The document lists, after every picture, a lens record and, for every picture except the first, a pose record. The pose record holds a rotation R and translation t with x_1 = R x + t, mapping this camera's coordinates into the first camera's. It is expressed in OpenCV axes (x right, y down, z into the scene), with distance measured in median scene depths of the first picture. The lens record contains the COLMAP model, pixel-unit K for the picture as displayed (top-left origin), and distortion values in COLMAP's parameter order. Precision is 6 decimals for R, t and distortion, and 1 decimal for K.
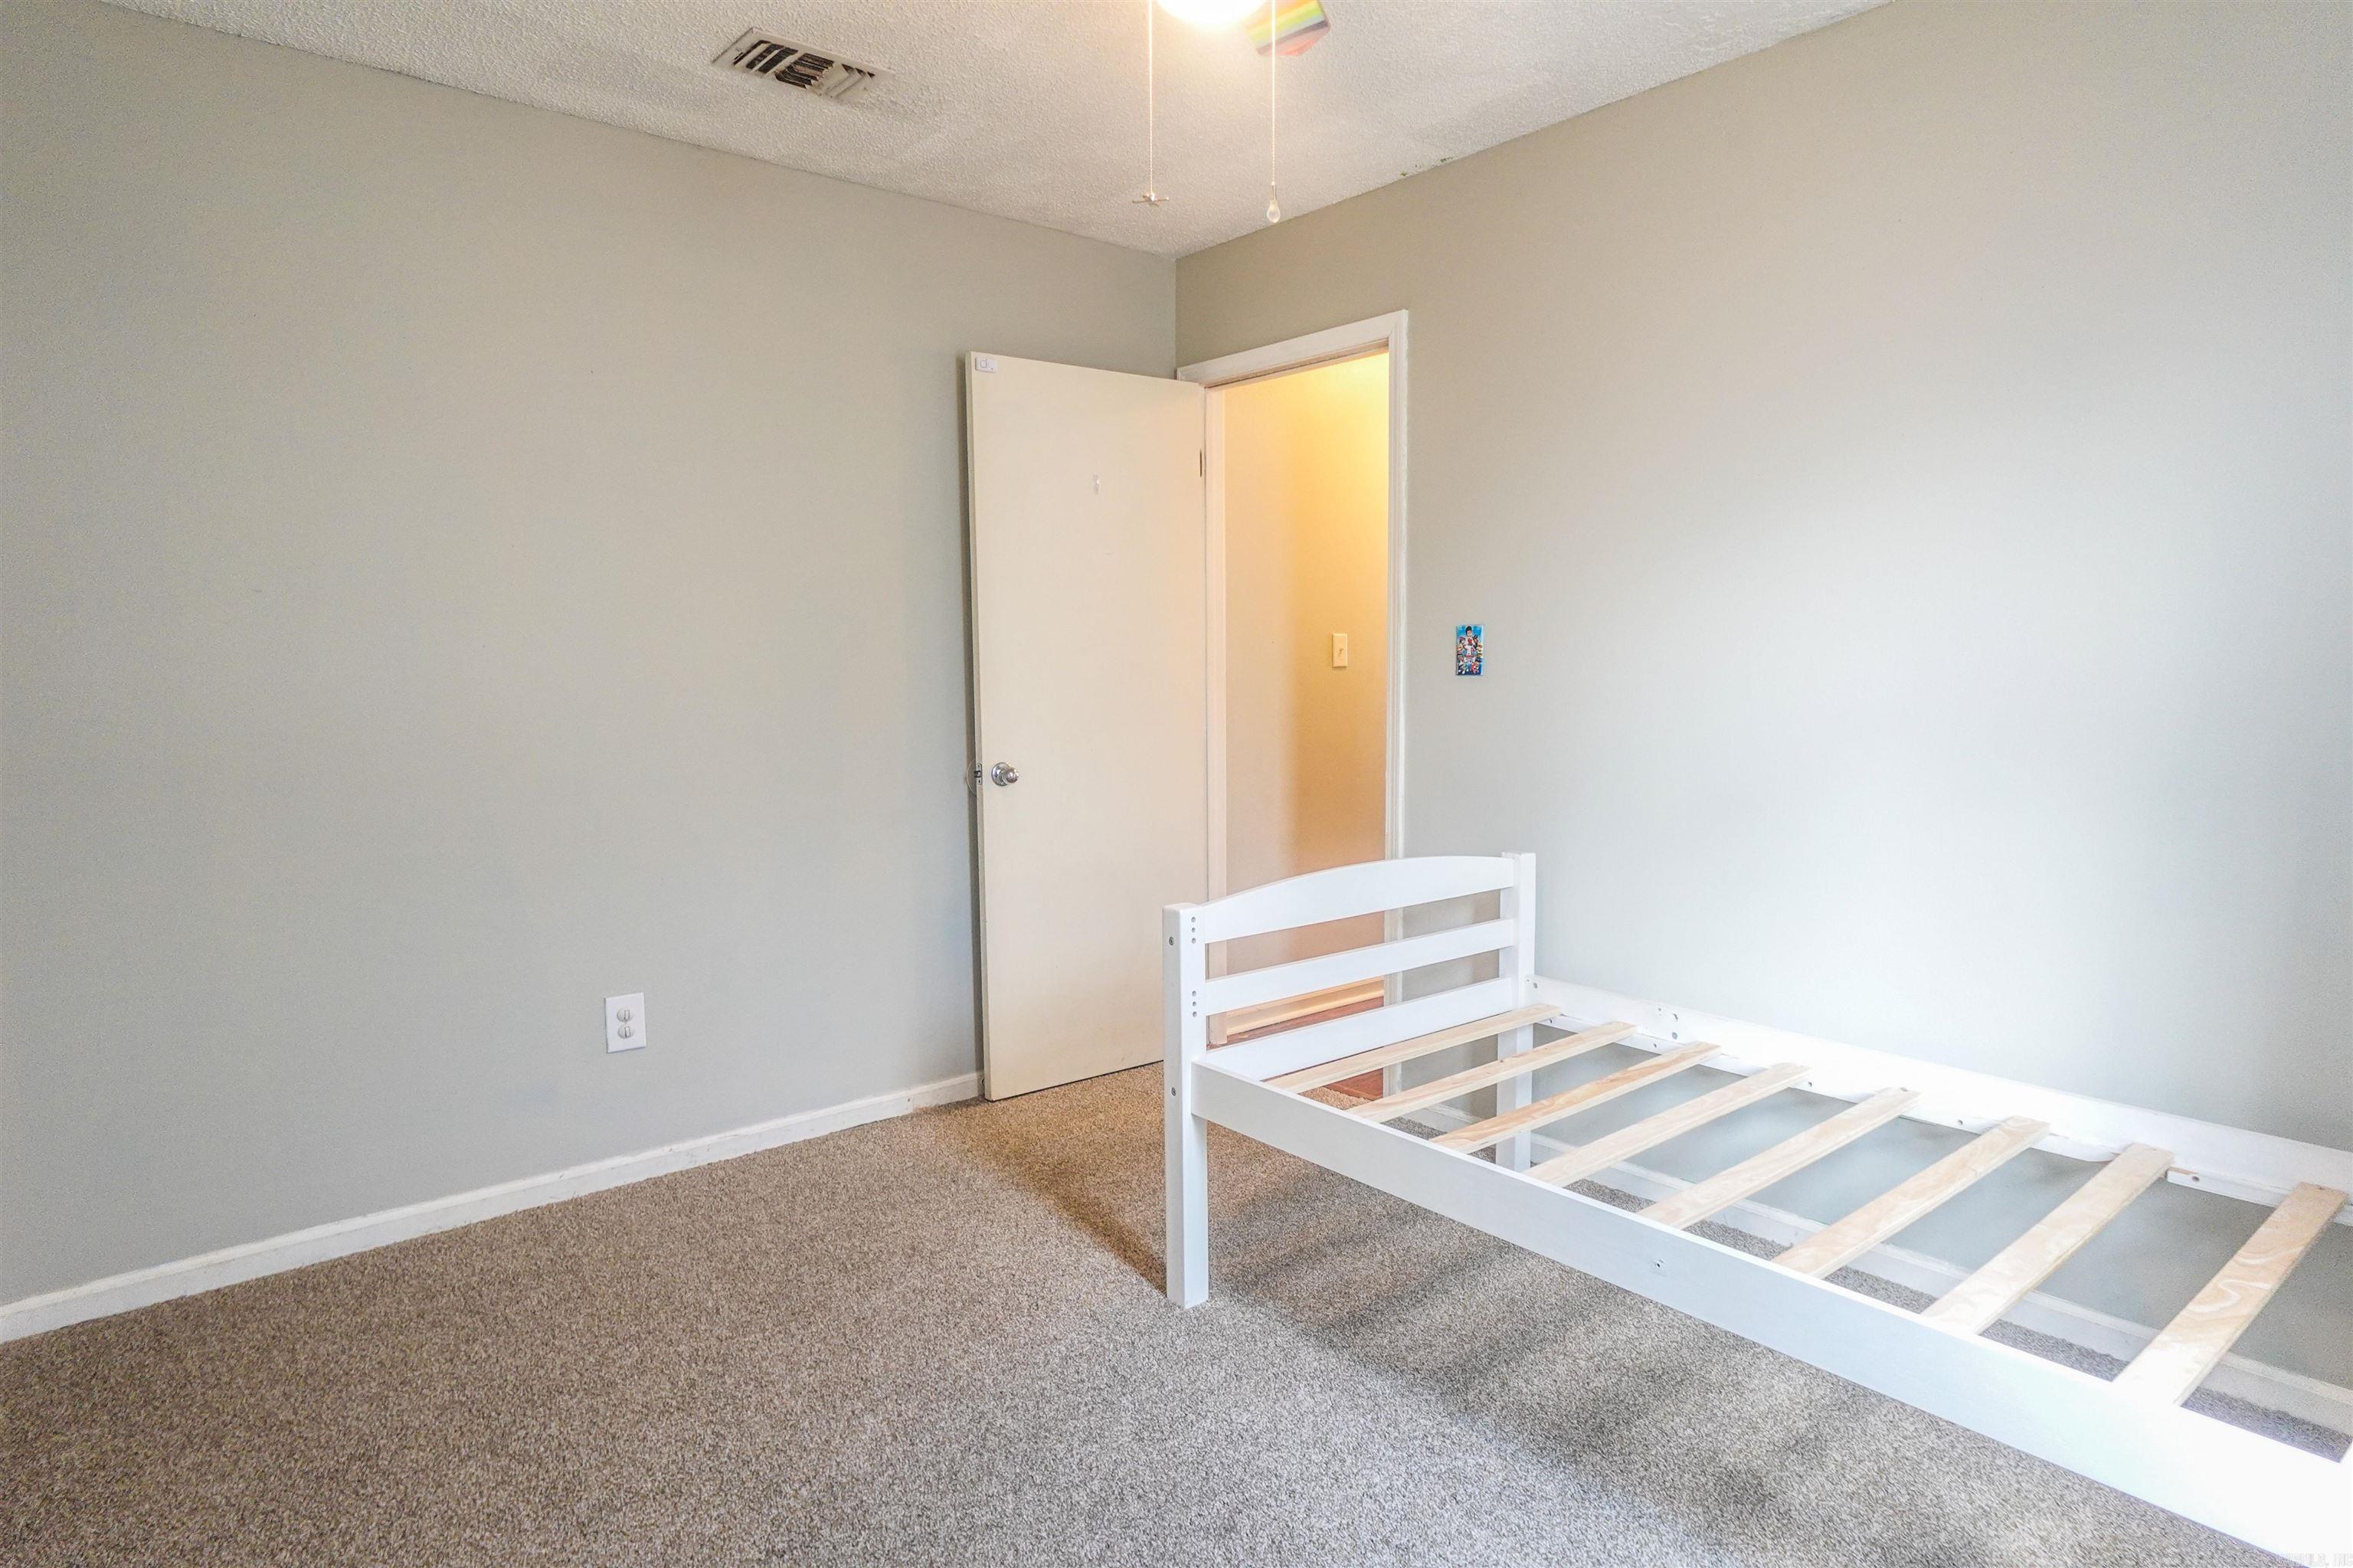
lens RADIAL K [[1355.0, 0, 1176.5], [0, 1355.0, 784.0], [0, 0, 1]] dist [-0.001484, -0.000351]
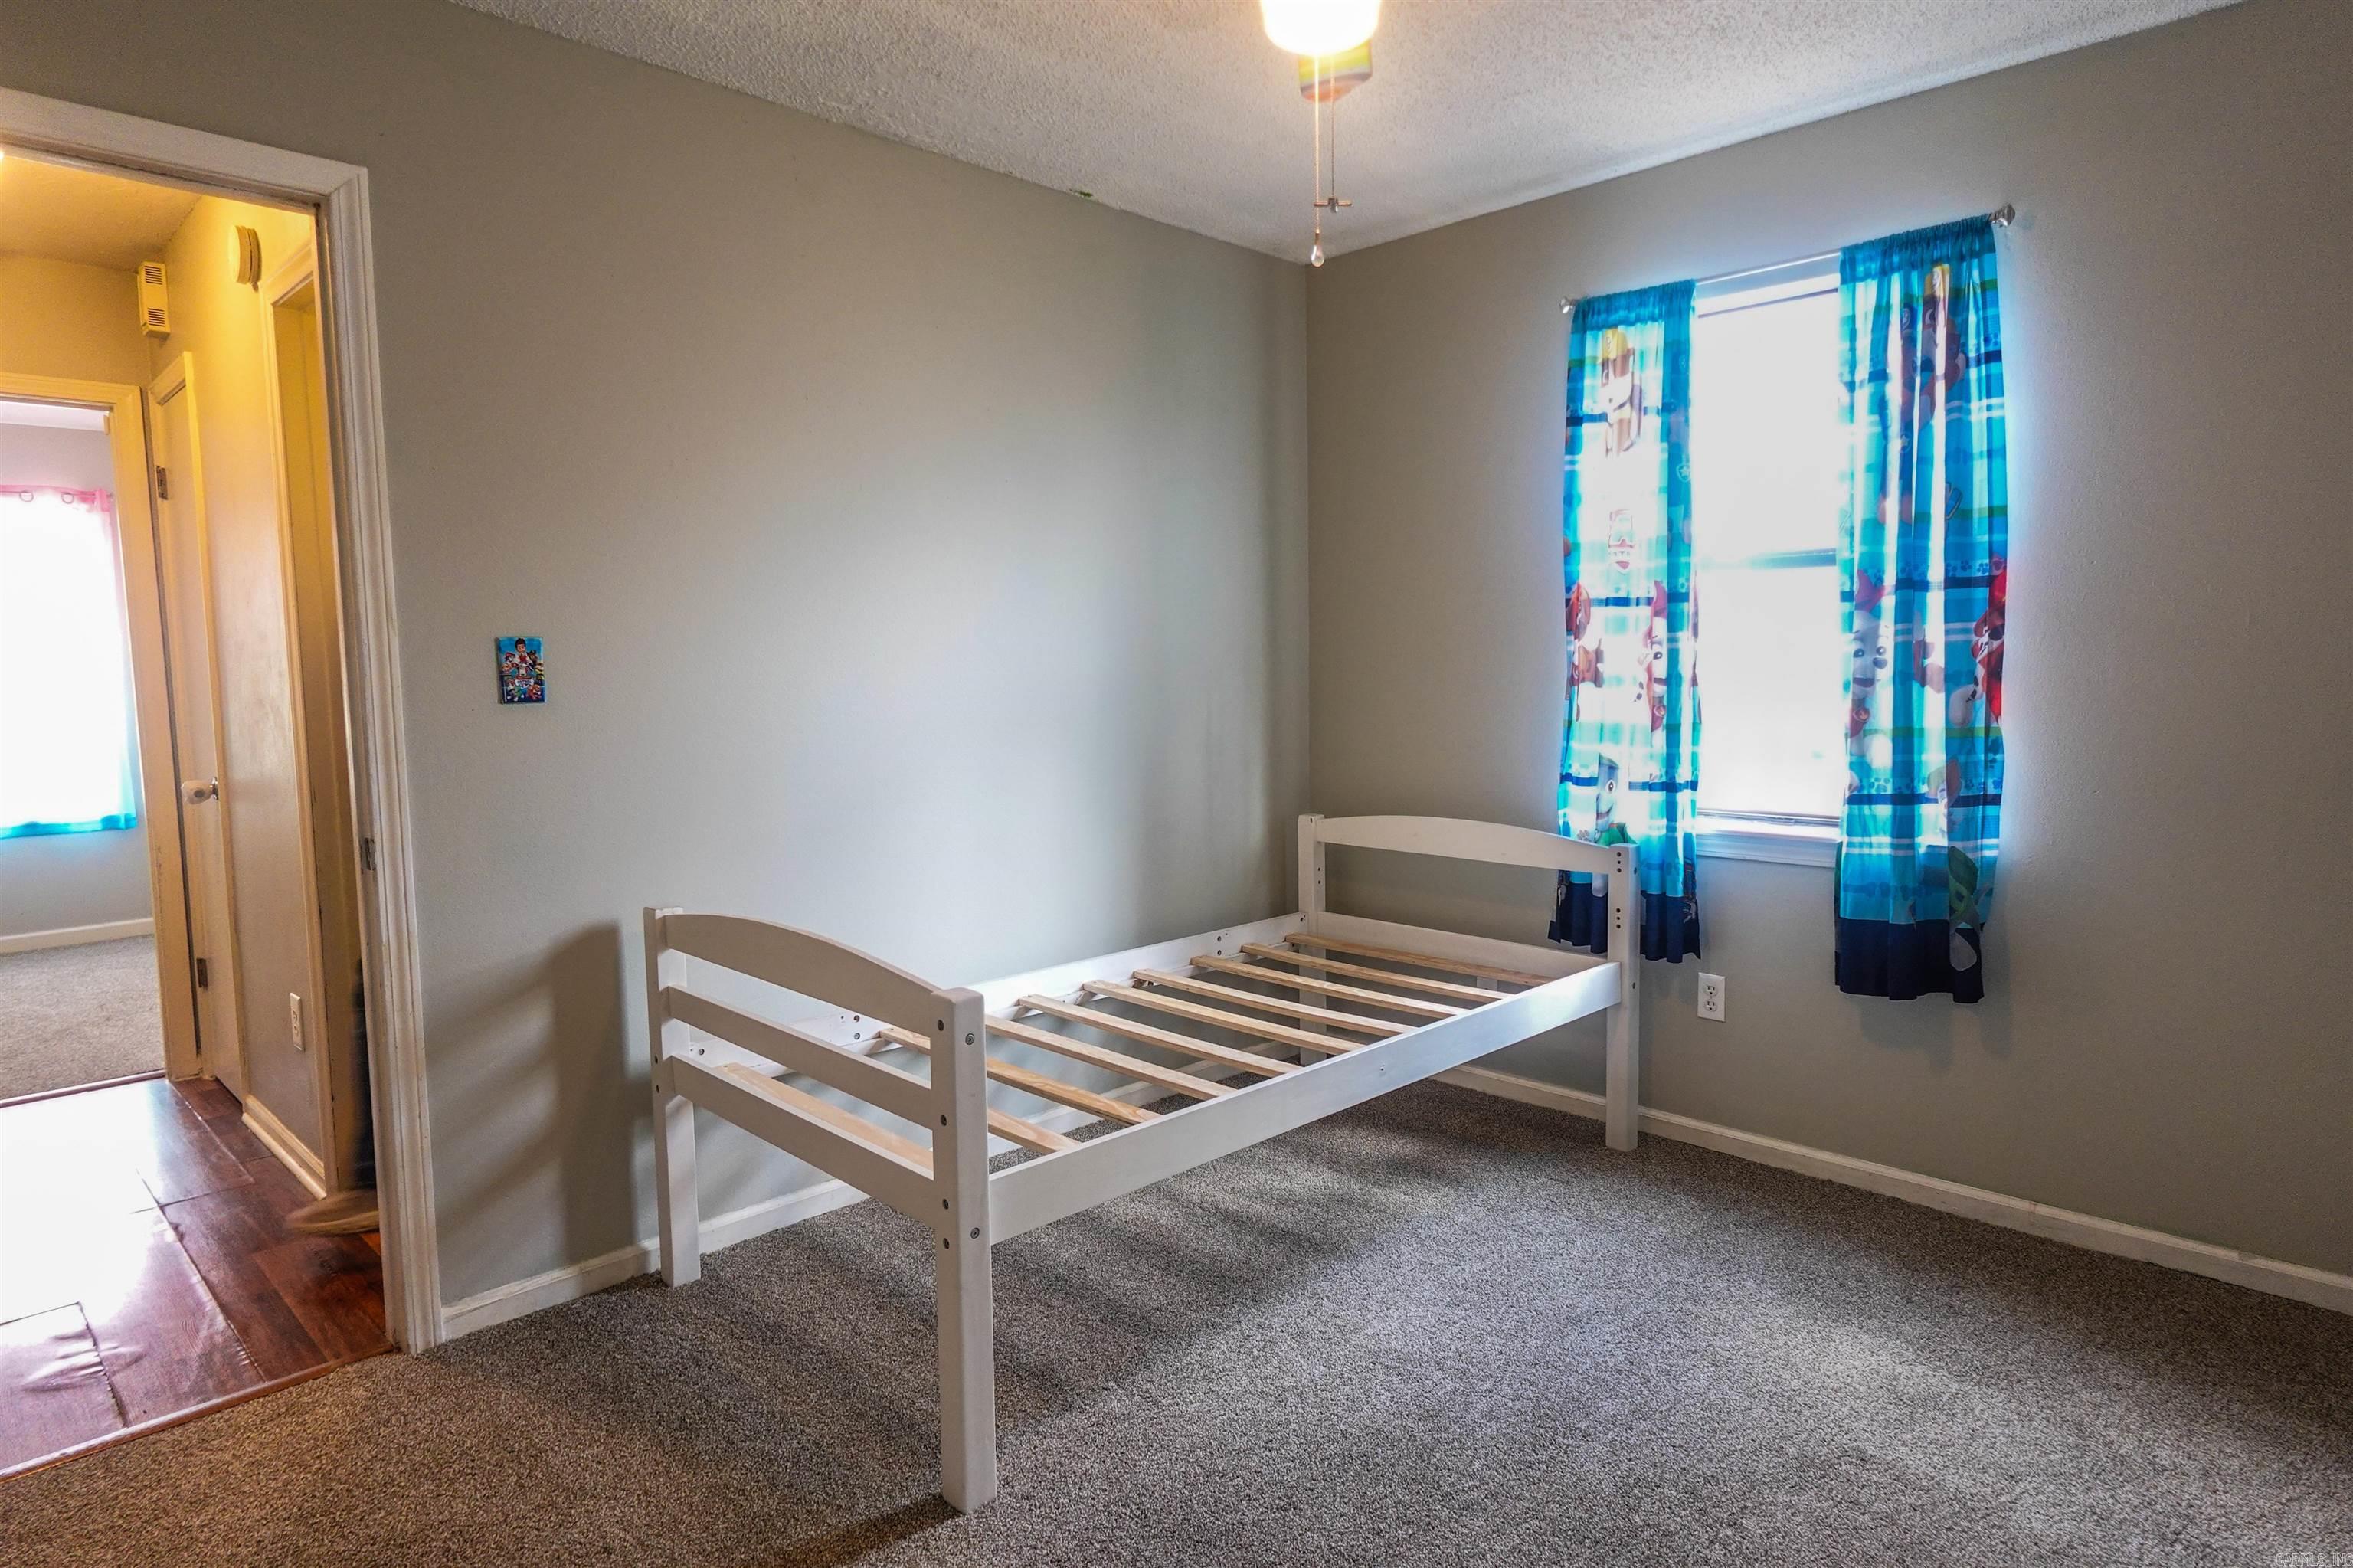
lens RADIAL K [[1329.8, 0, 1176.5], [0, 1329.8, 784.0], [0, 0, 1]] dist [0.003664, 0.001011]
pose [[-0.093592, -0.084499, 0.992018, -0.571294], [0.108669, 0.989572, 0.094543, -0.066149], [-0.989662, 0.116650, -0.083434, 0.707289]]
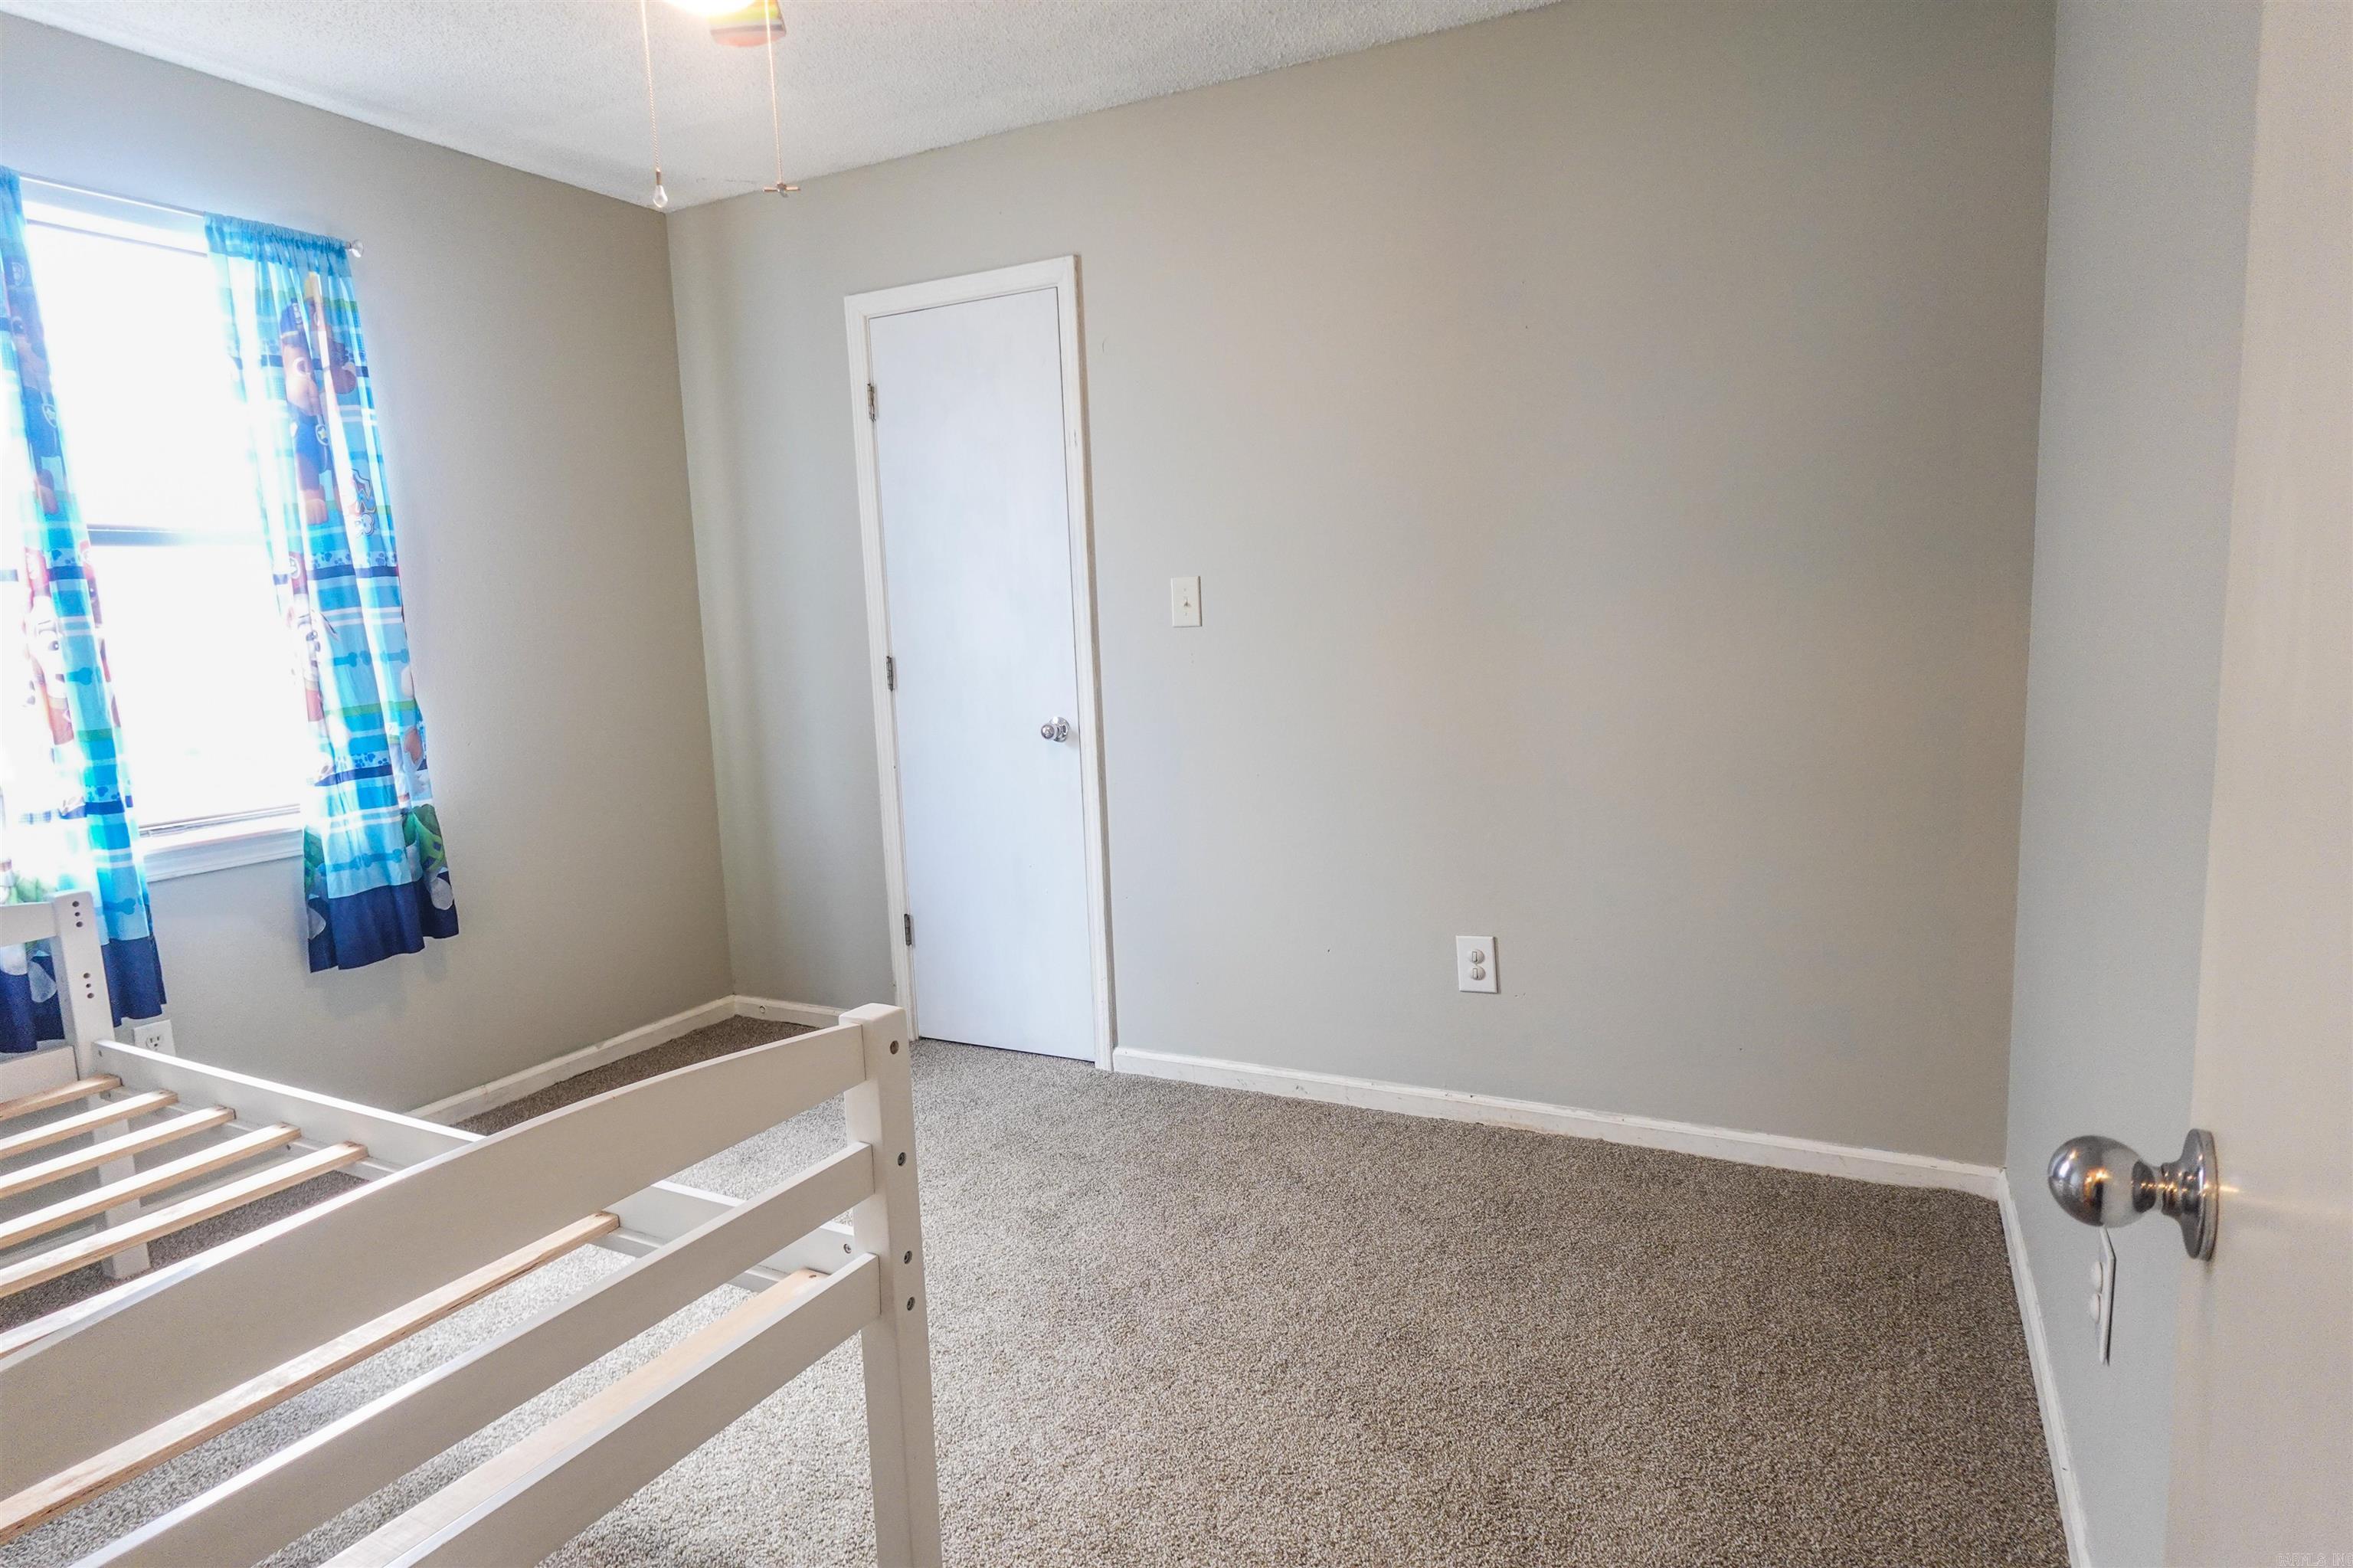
lens RADIAL K [[1329.8, 0, 1176.5], [0, 1329.8, 784.0], [0, 0, 1]] dist [0.003664, 0.001011]
pose [[-0.925368, 0.092254, -0.367673, 0.069568], [0.007517, 0.974209, 0.225524, -0.120278], [0.378996, 0.205929, -0.902195, 1.223669]]
